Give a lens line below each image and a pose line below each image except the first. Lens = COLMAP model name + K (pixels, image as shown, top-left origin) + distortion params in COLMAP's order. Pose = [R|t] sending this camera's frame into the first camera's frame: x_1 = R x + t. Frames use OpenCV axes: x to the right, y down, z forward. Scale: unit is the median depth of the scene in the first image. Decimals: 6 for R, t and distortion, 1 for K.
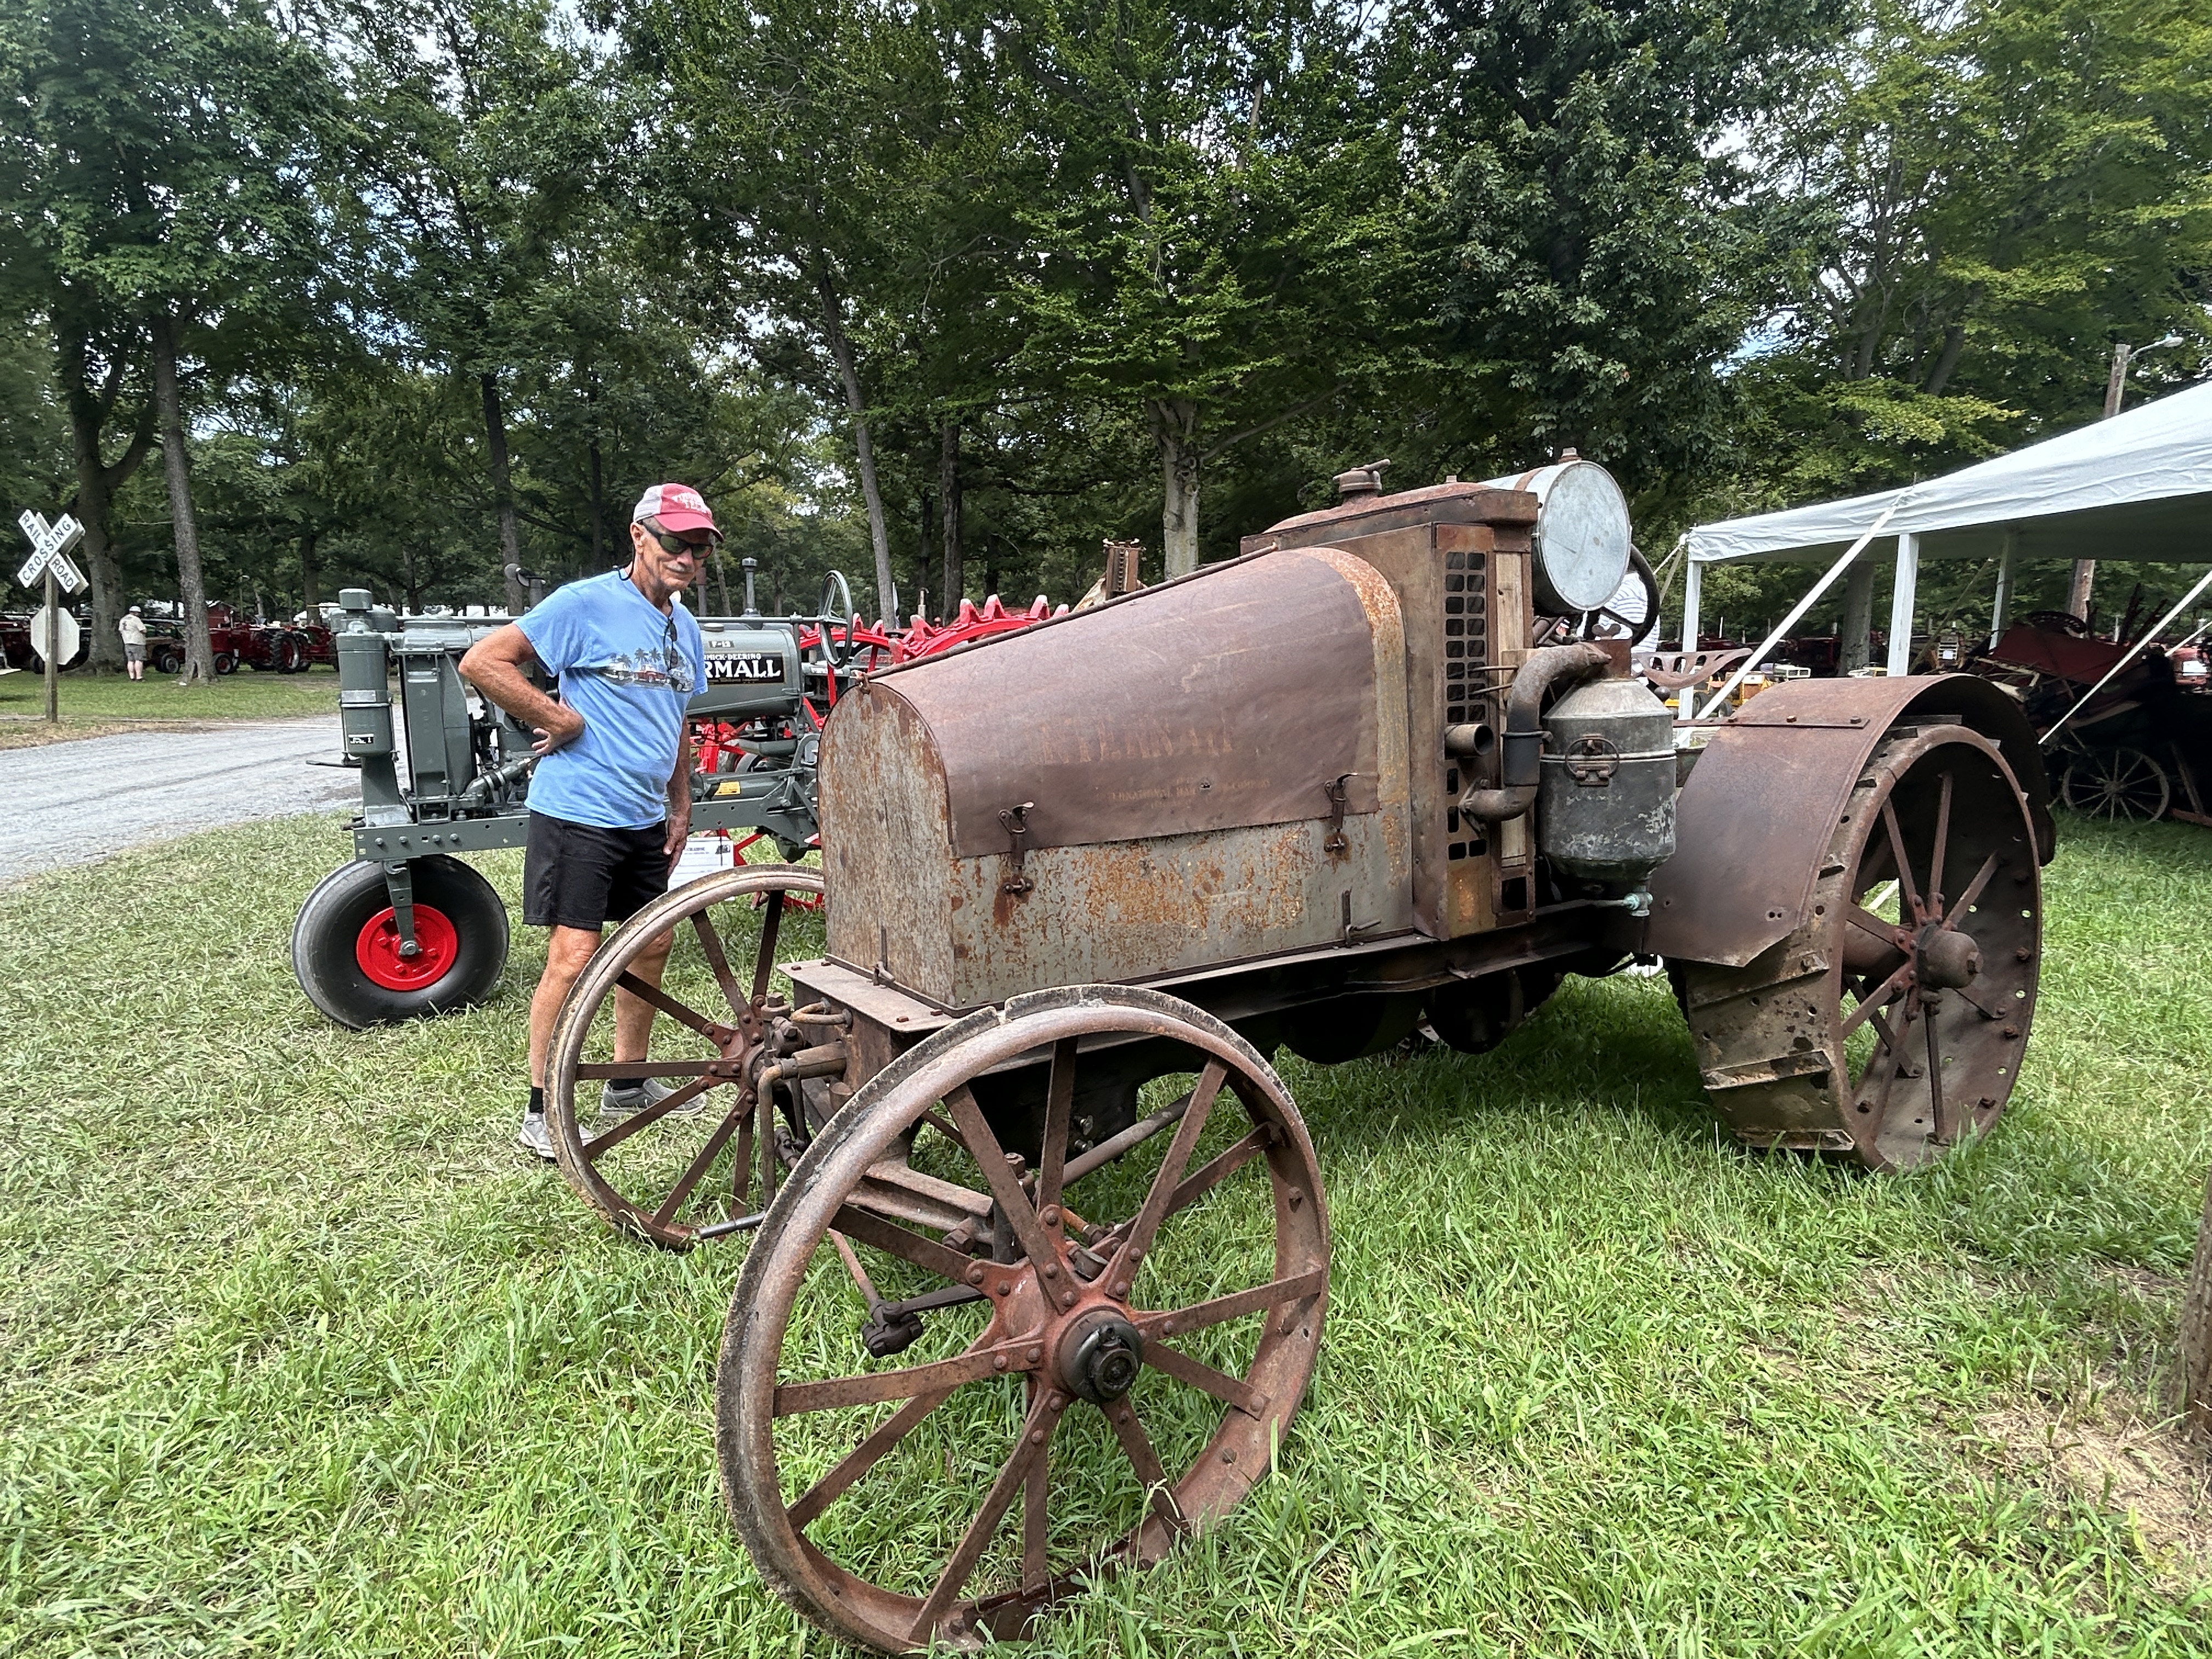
lens RADIAL K [[1184.6, 0, 1106.0], [0, 1184.6, 829.5], [0, 0, 1]] dist [-0.037428, 0.016427]
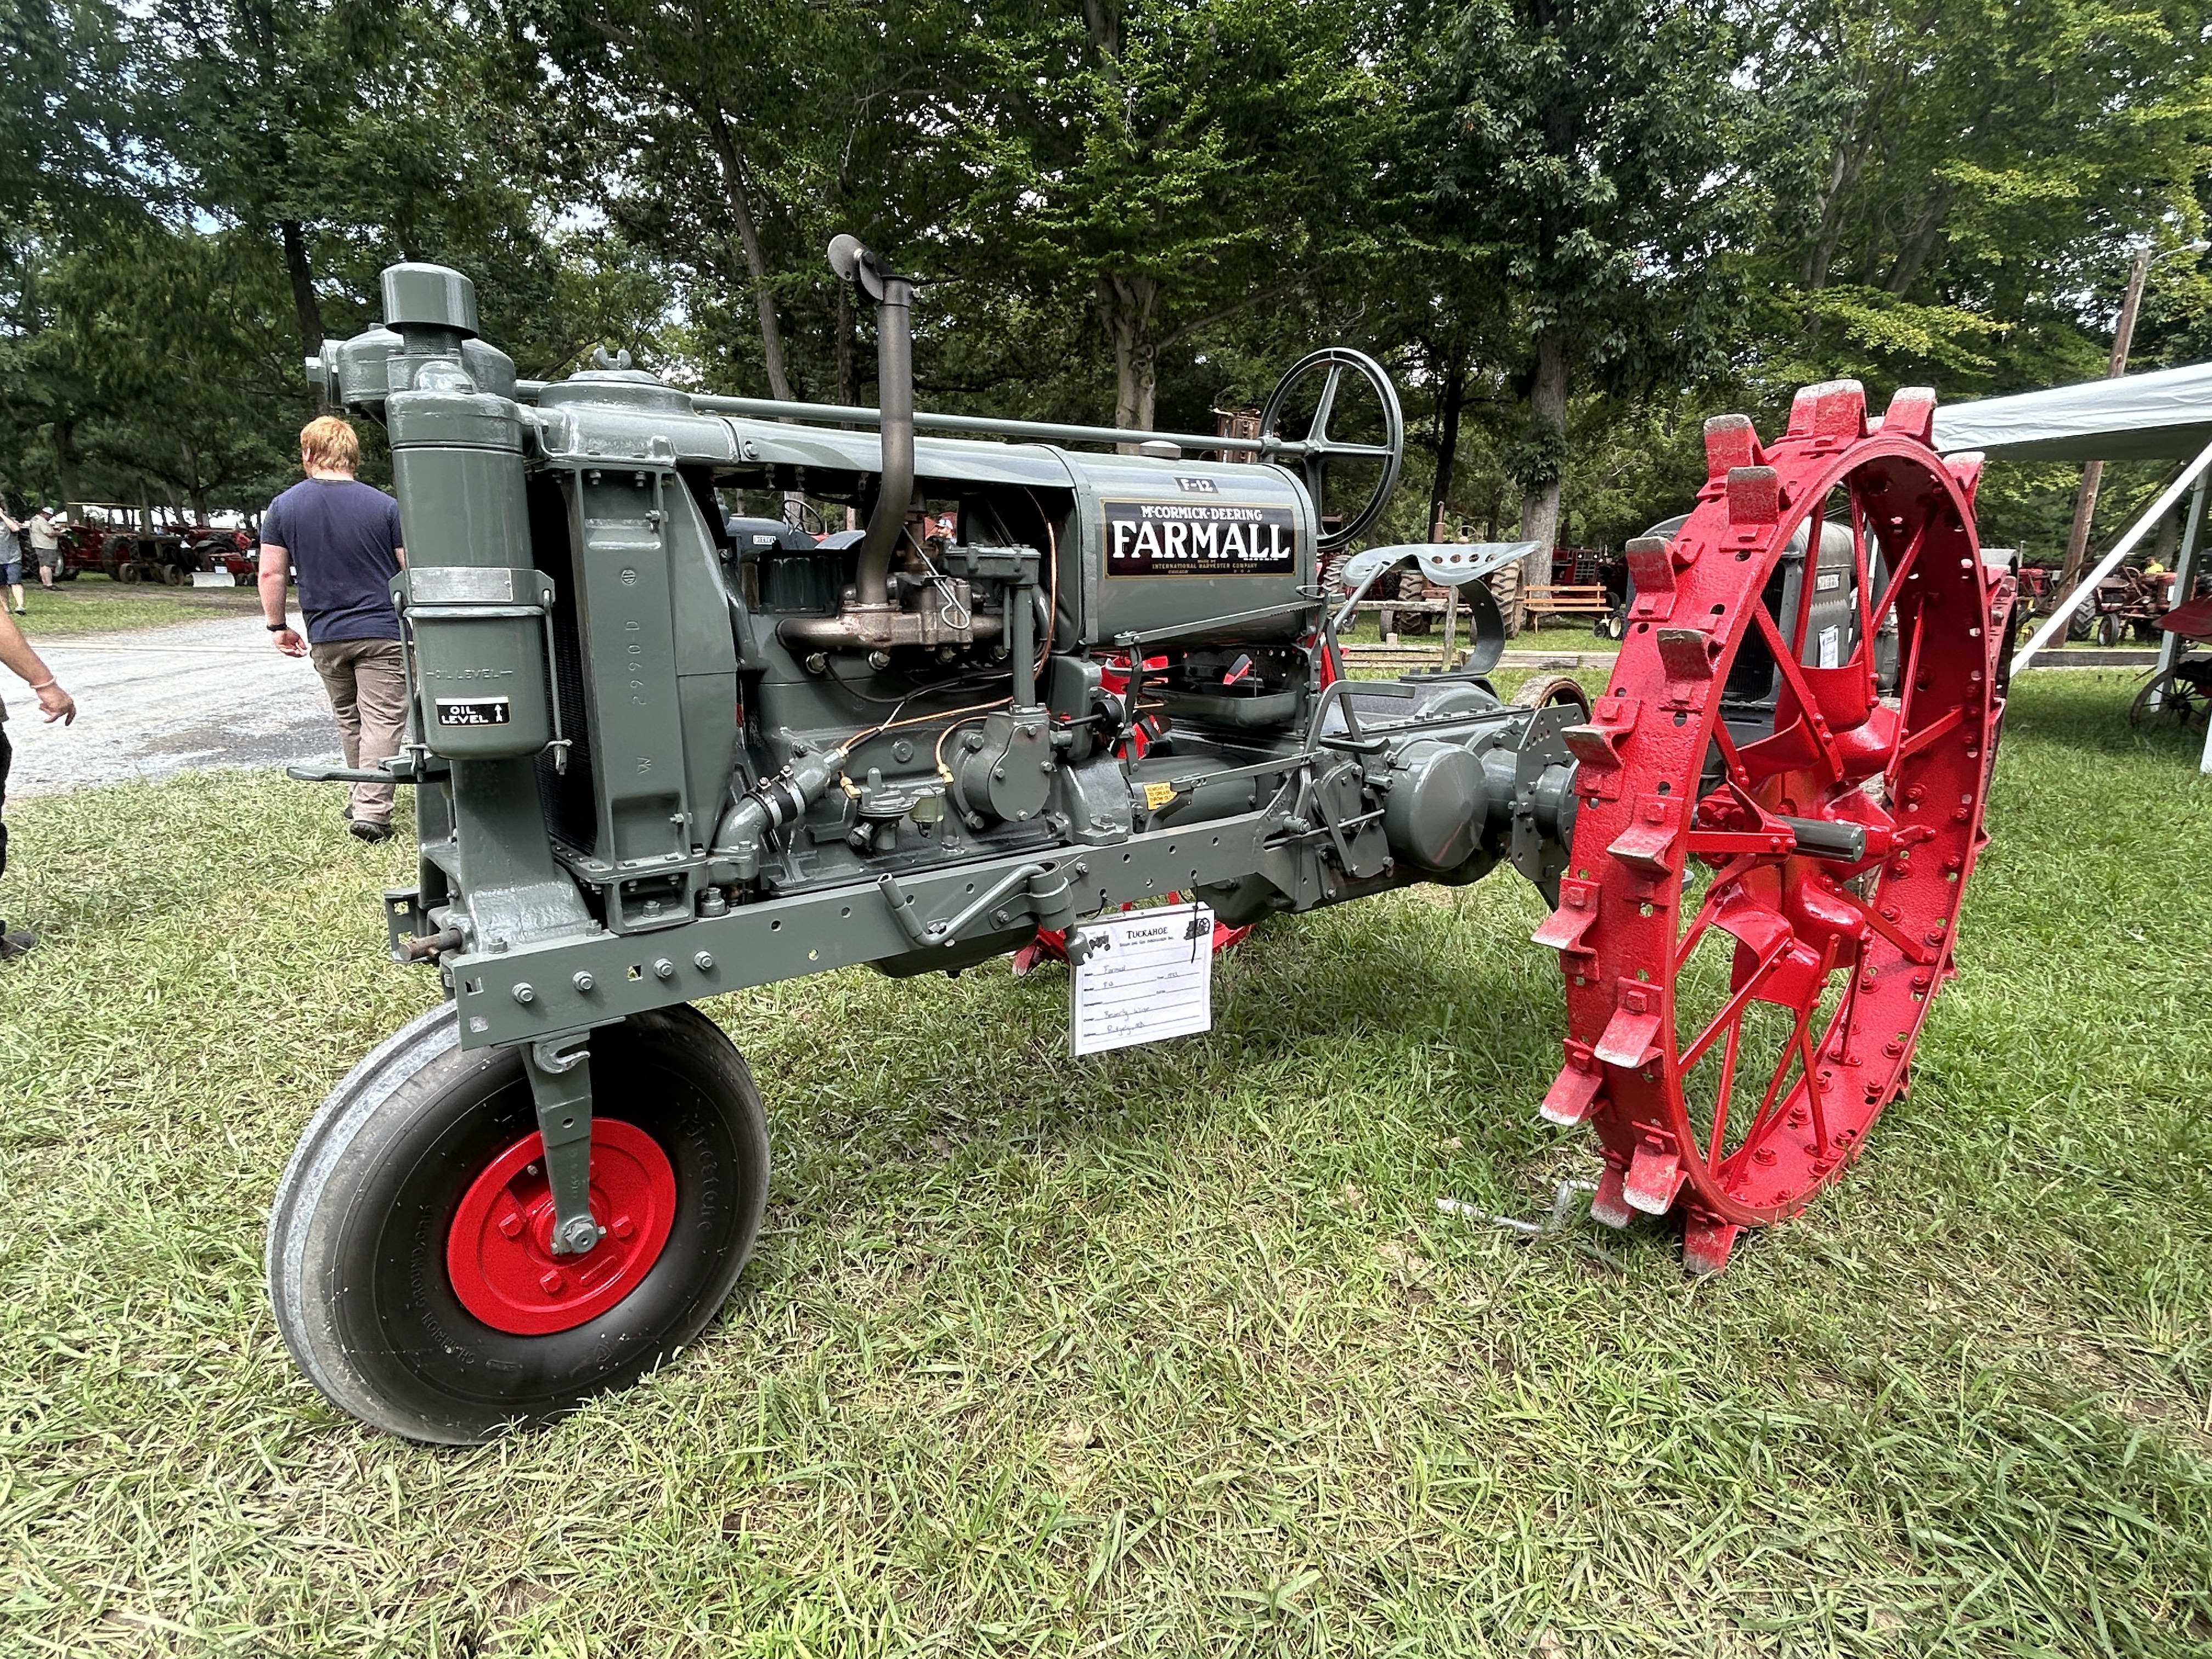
lens RADIAL K [[1184.6, 0, 1106.0], [0, 1184.6, 829.5], [0, 0, 1]] dist [-0.037428, 0.016427]
pose [[0.992369, -0.016363, 0.122213, -0.086533], [0.008045, 0.997636, 0.068247, -0.011287], [-0.123041, -0.066743, 0.990155, 0.110844]]
